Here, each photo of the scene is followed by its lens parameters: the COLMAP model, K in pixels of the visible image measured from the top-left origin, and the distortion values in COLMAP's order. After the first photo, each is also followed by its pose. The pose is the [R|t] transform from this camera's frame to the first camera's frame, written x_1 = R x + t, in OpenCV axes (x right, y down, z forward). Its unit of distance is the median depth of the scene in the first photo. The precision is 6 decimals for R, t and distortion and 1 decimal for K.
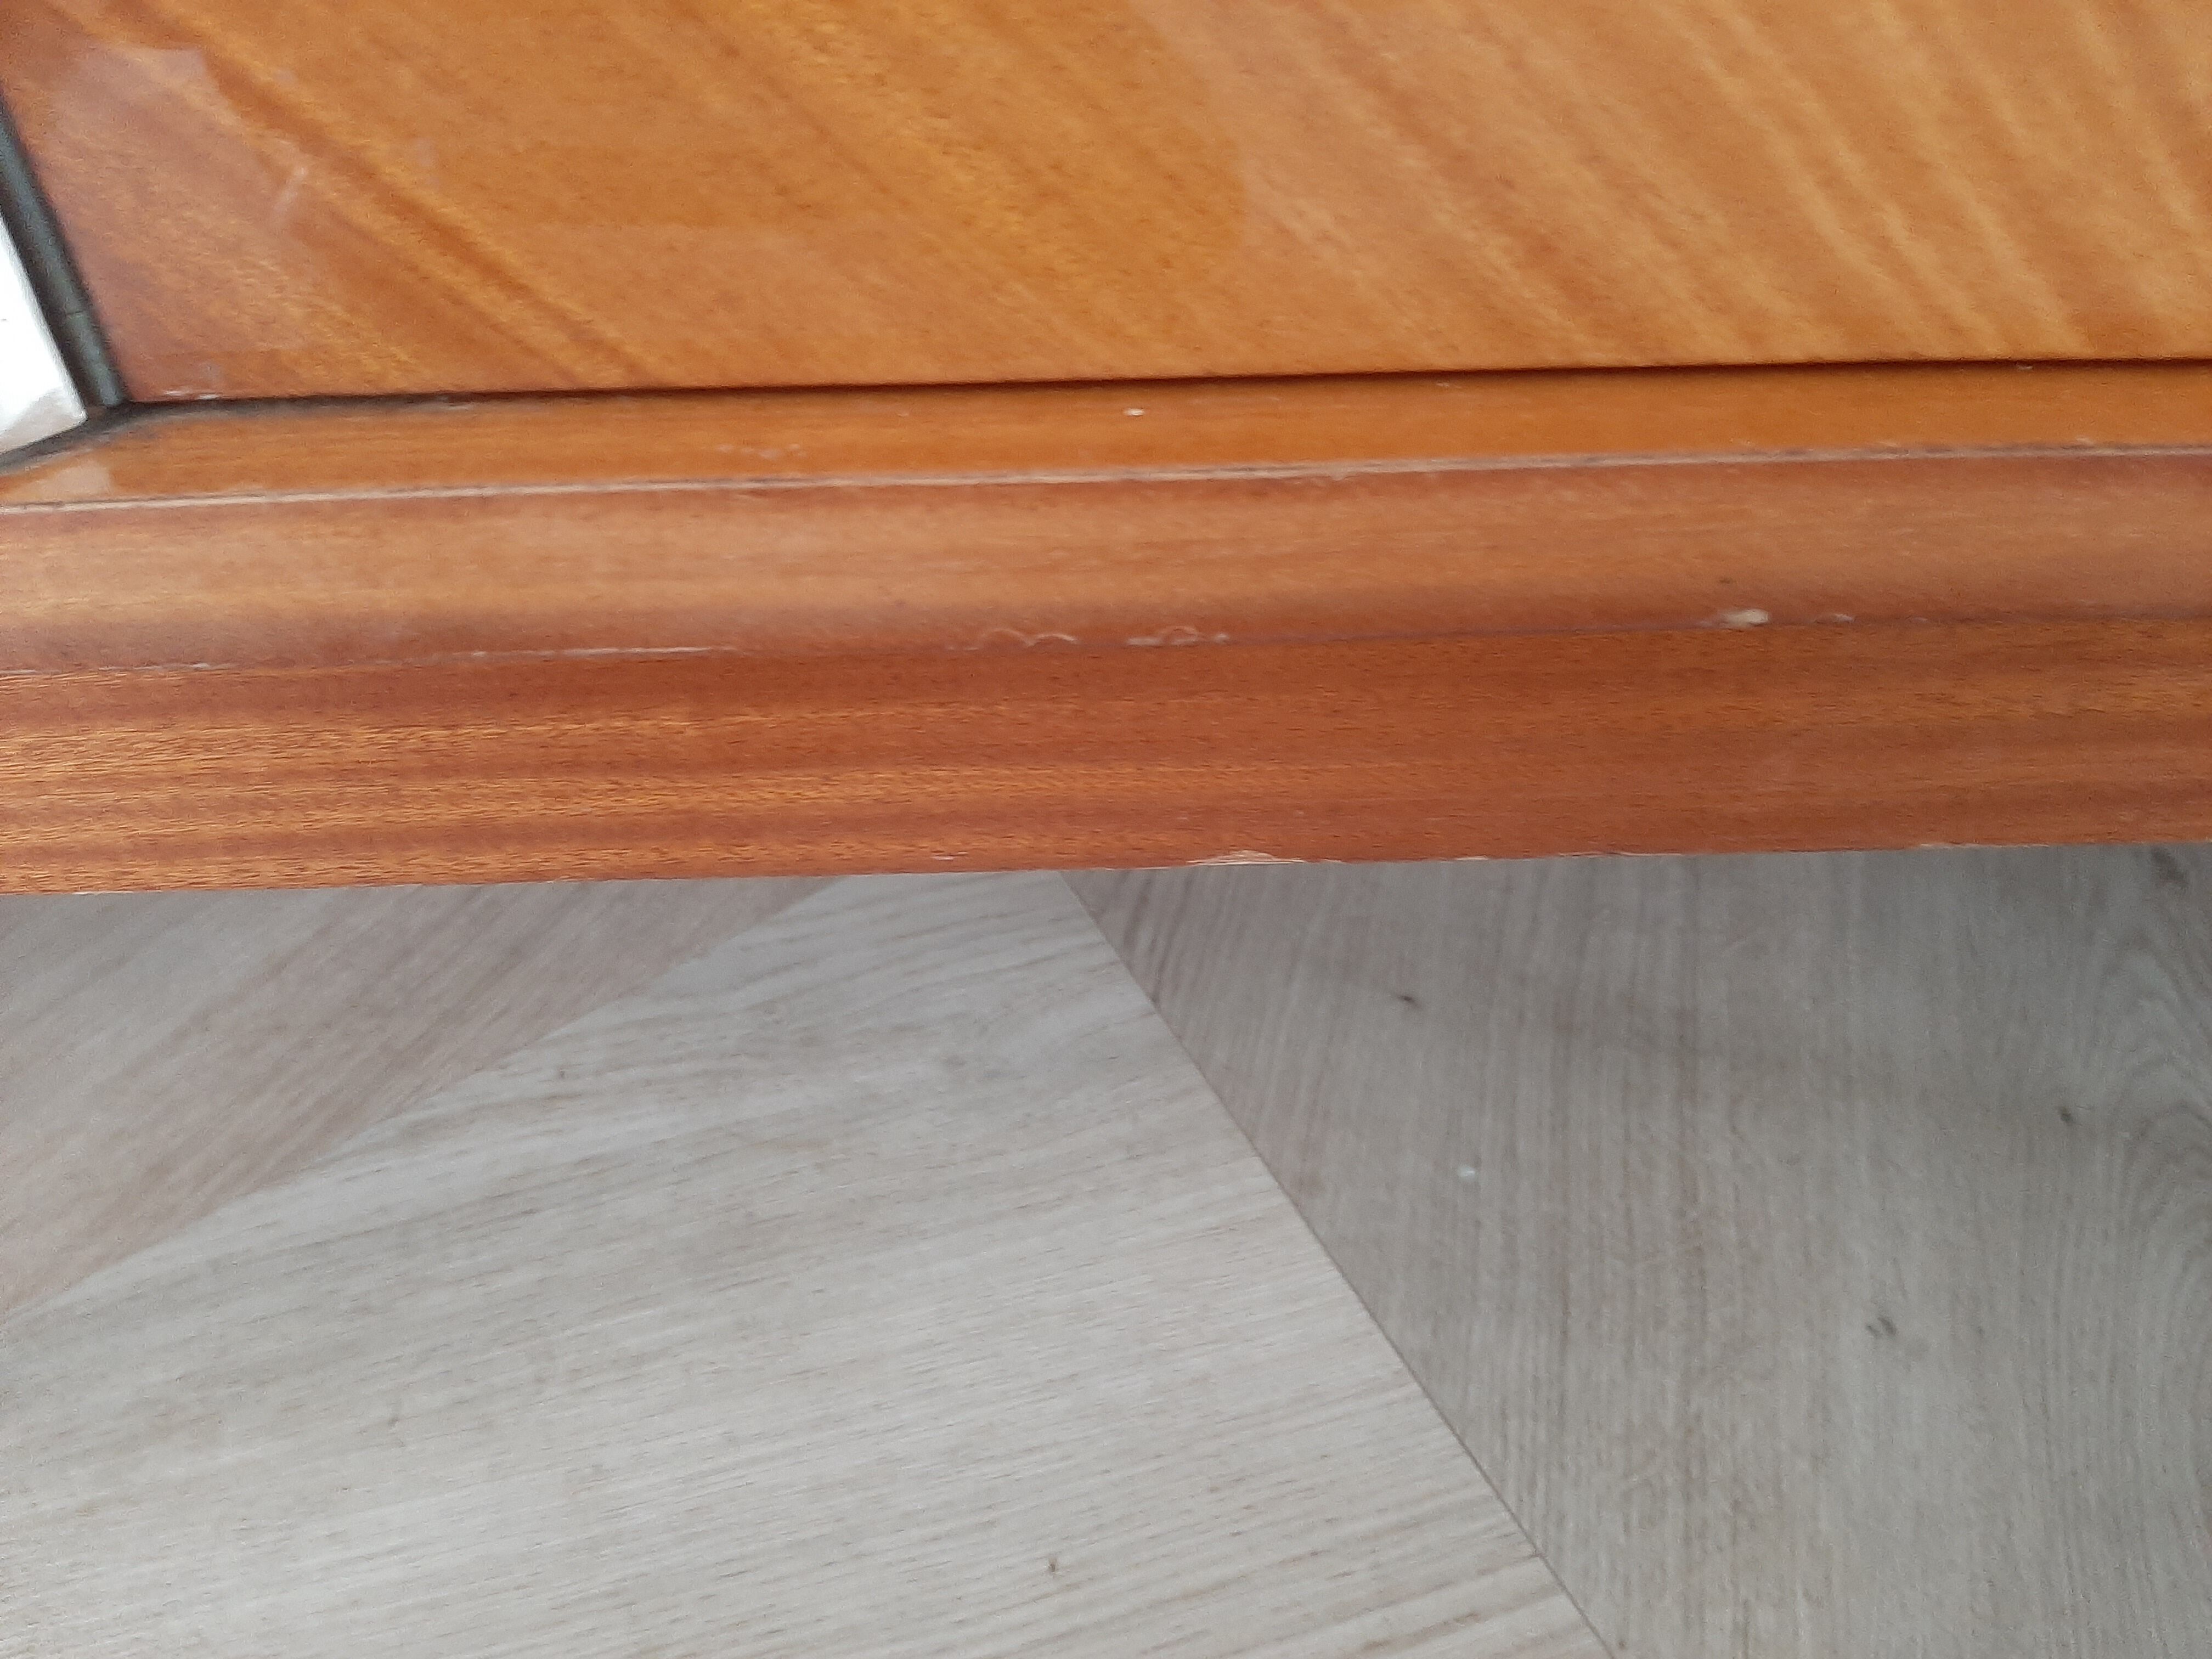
lens RADIAL K [[1728.3, 0, 1094.3], [0, 1728.3, 876.8], [0, 0, 1]] dist [0.054890, -0.128447]
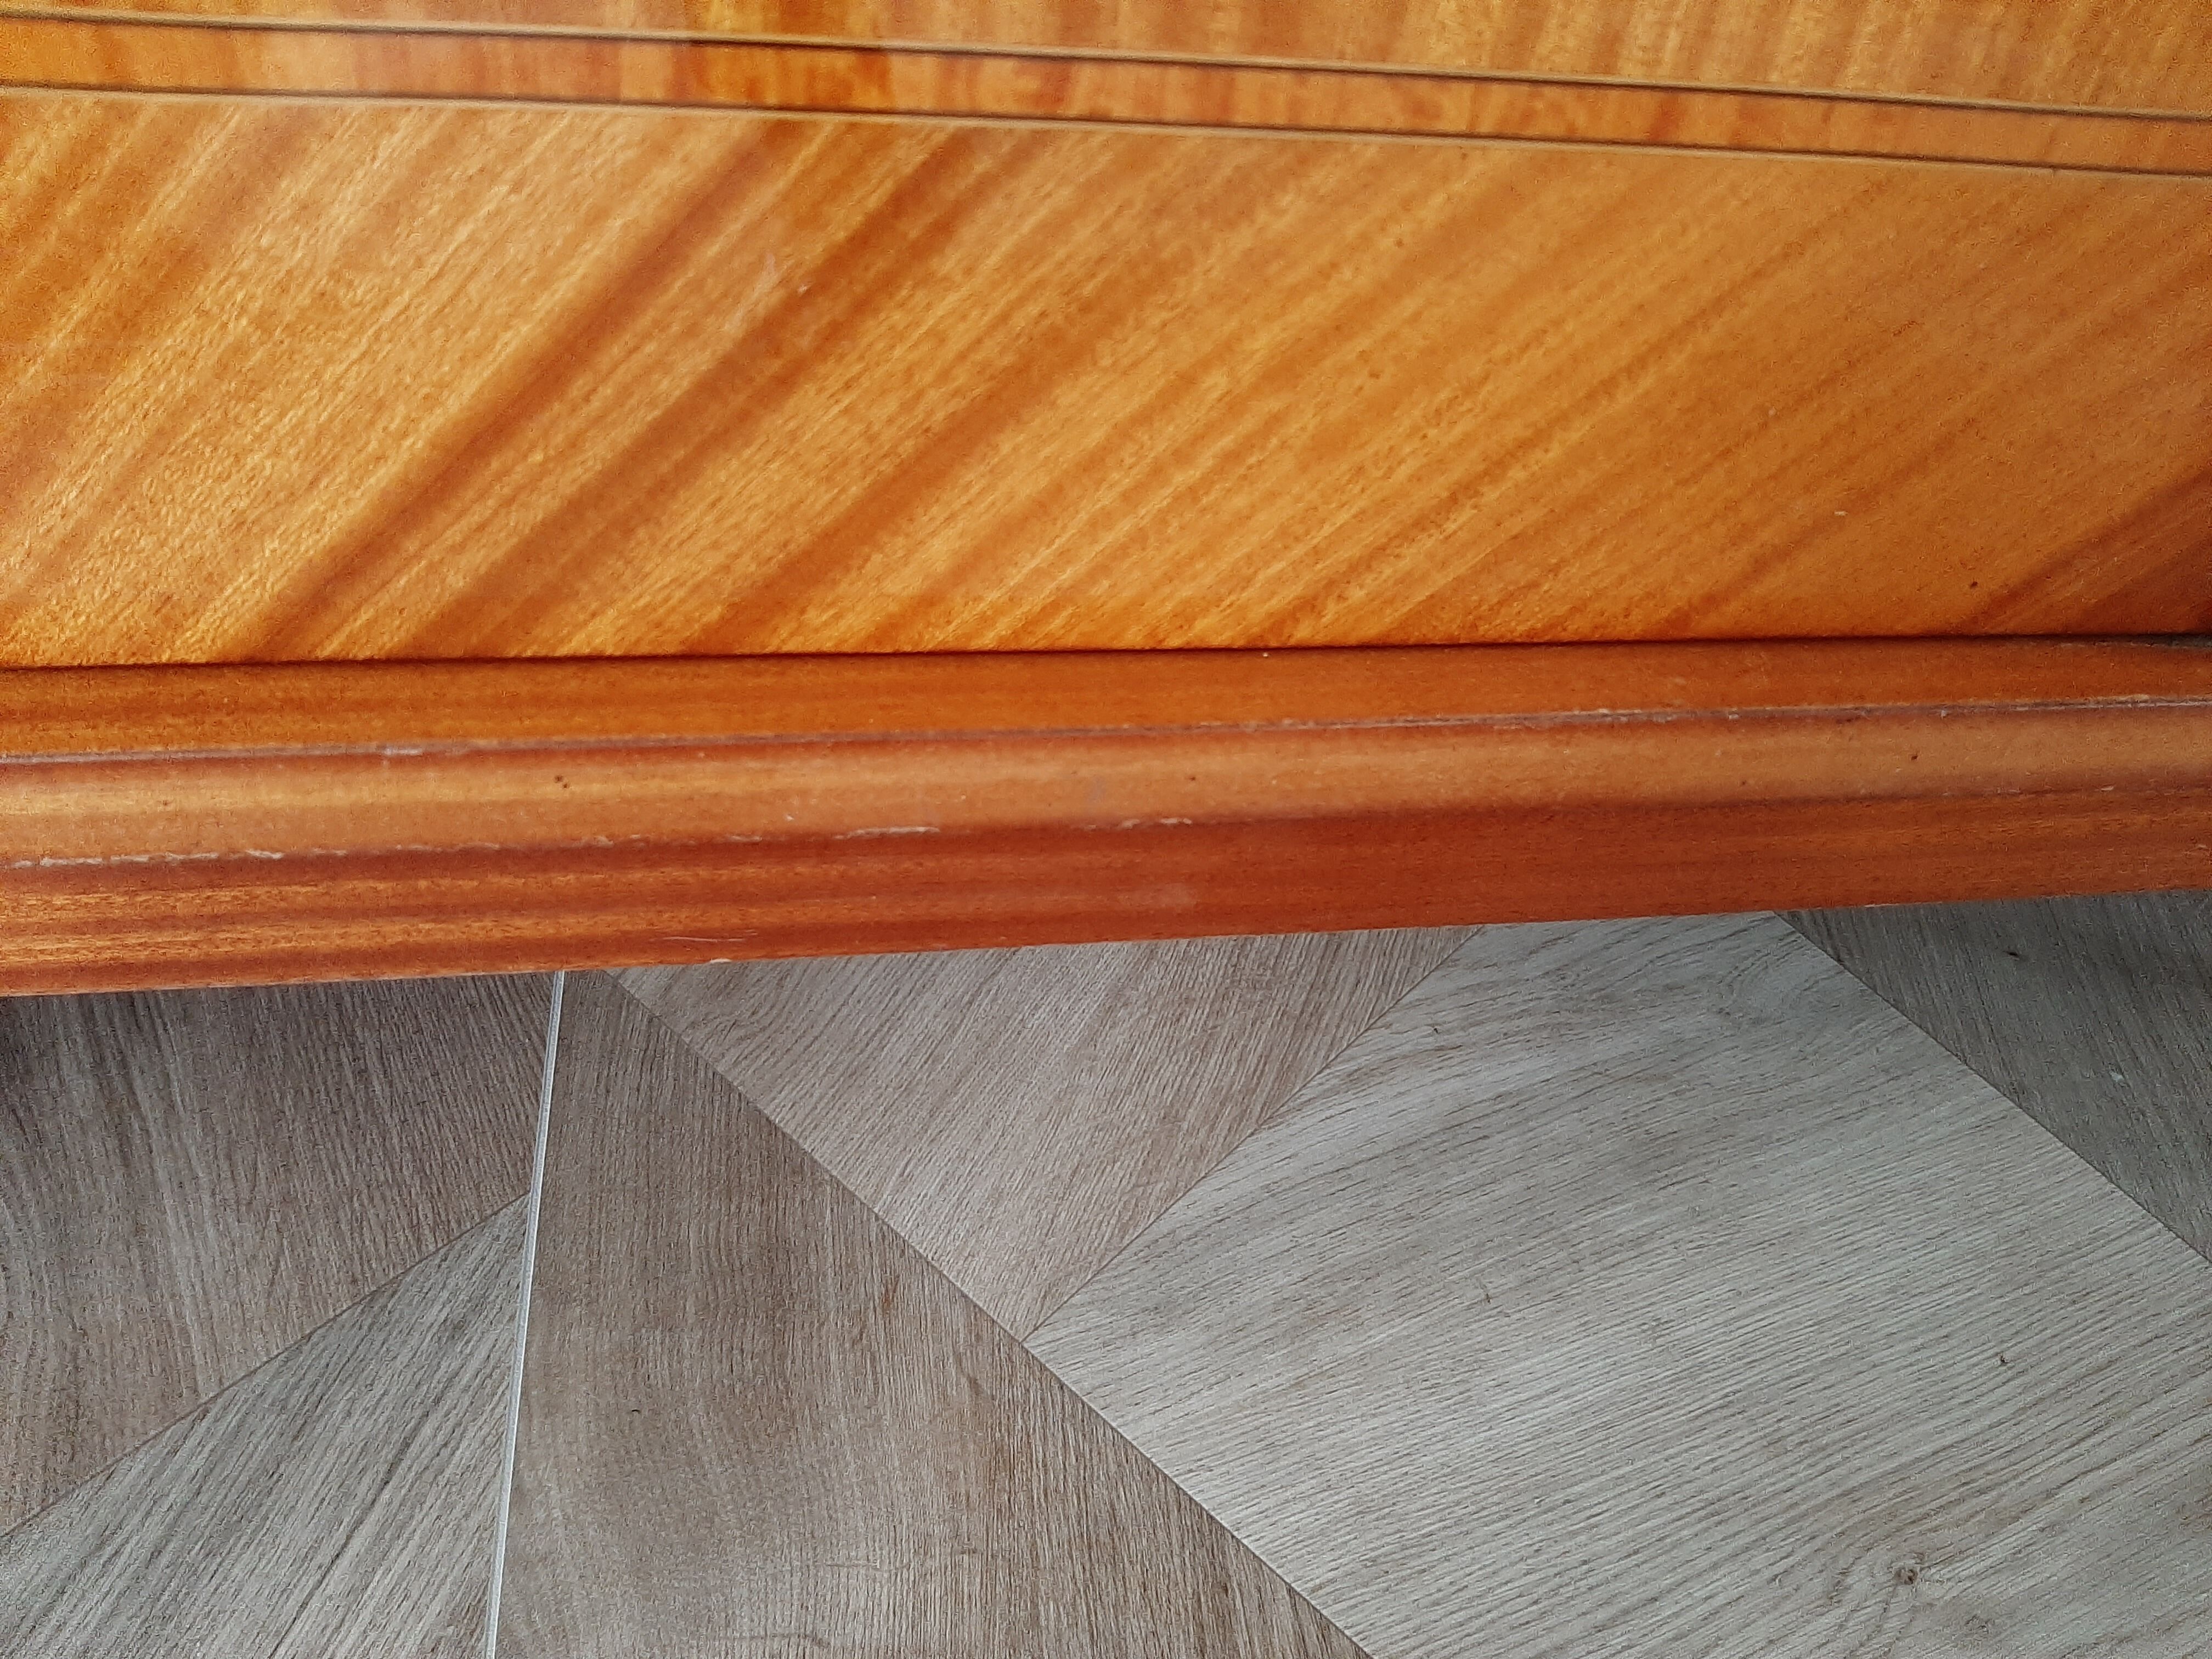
lens RADIAL K [[1728.3, 0, 1129.2], [0, 1728.3, 850.7], [0, 0, 1]] dist [0.054890, -0.128447]
pose [[0.980375, -0.017168, 0.196395, -0.846014], [0.016186, 0.999847, 0.006606, -0.032314], [-0.196478, -0.003297, 0.980503, -0.204849]]
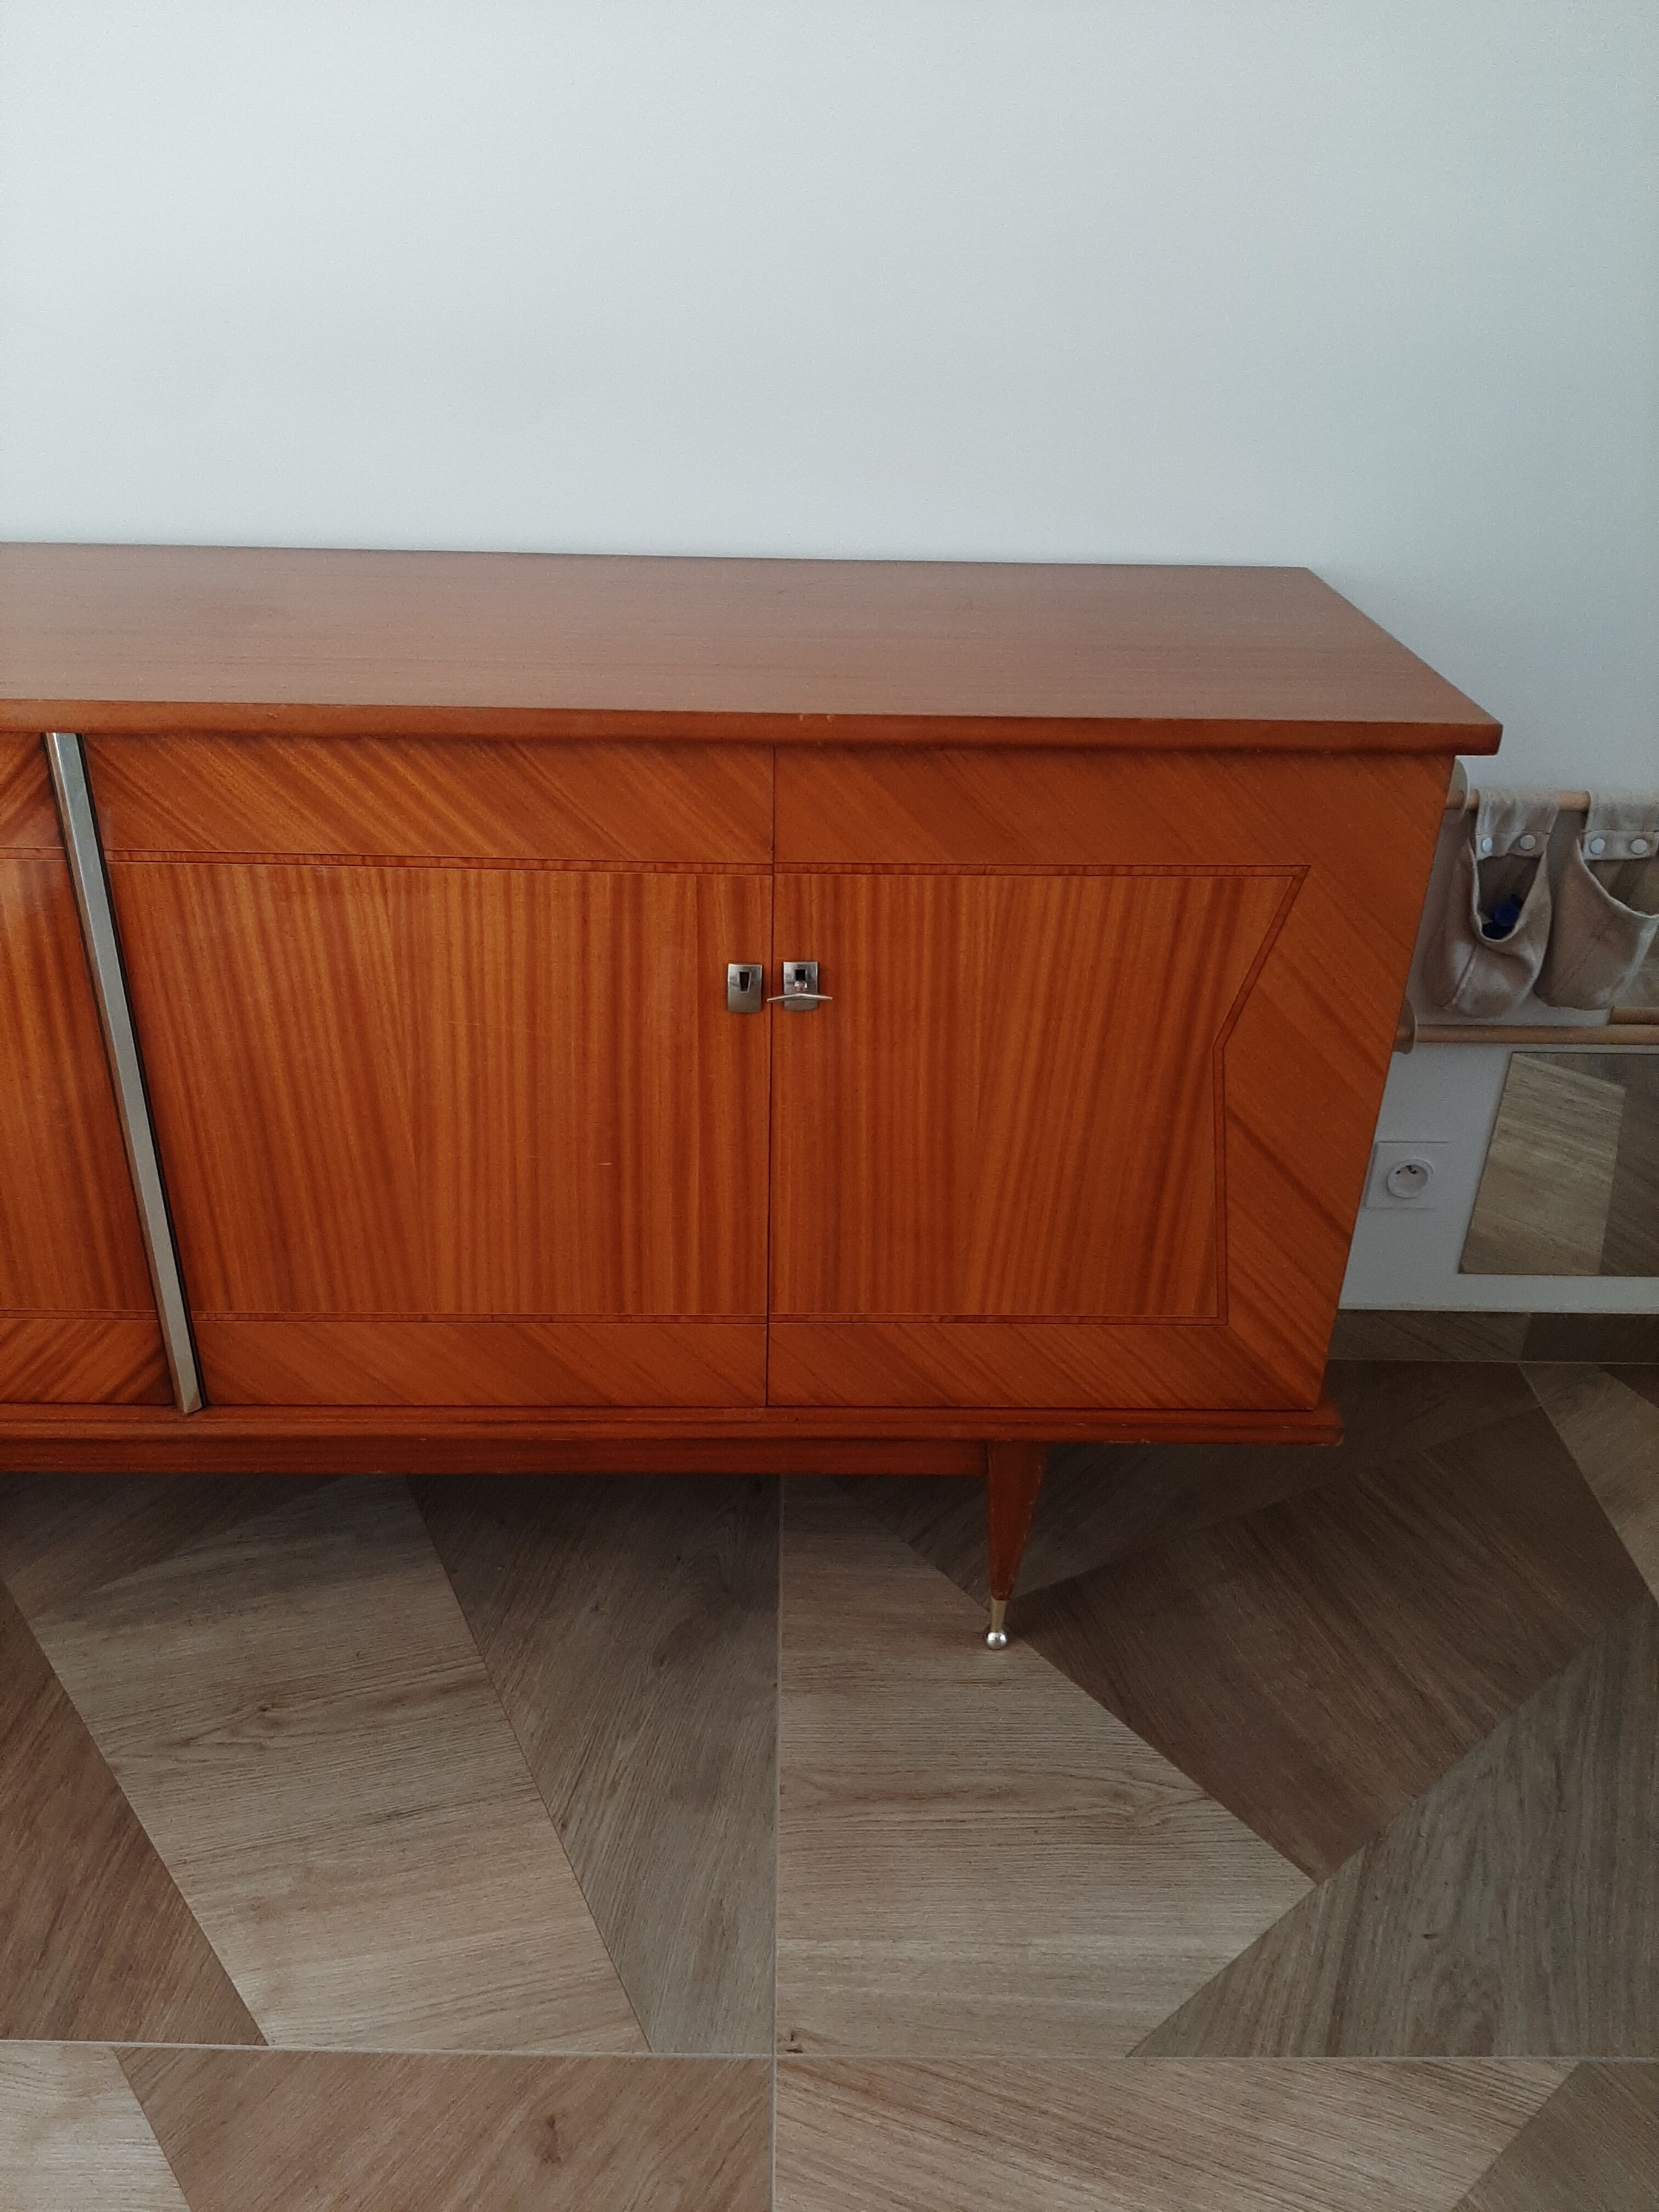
lens RADIAL K [[1728.3, 0, 815.2], [0, 1728.3, 1115.2], [0, 0, 1]] dist [0.054890, -0.128447]
pose [[0.999023, 0.036525, 0.024874, 0.752020], [-0.029942, 0.973464, -0.226872, 0.056972], [-0.032500, 0.225906, 0.973607, -2.721333]]
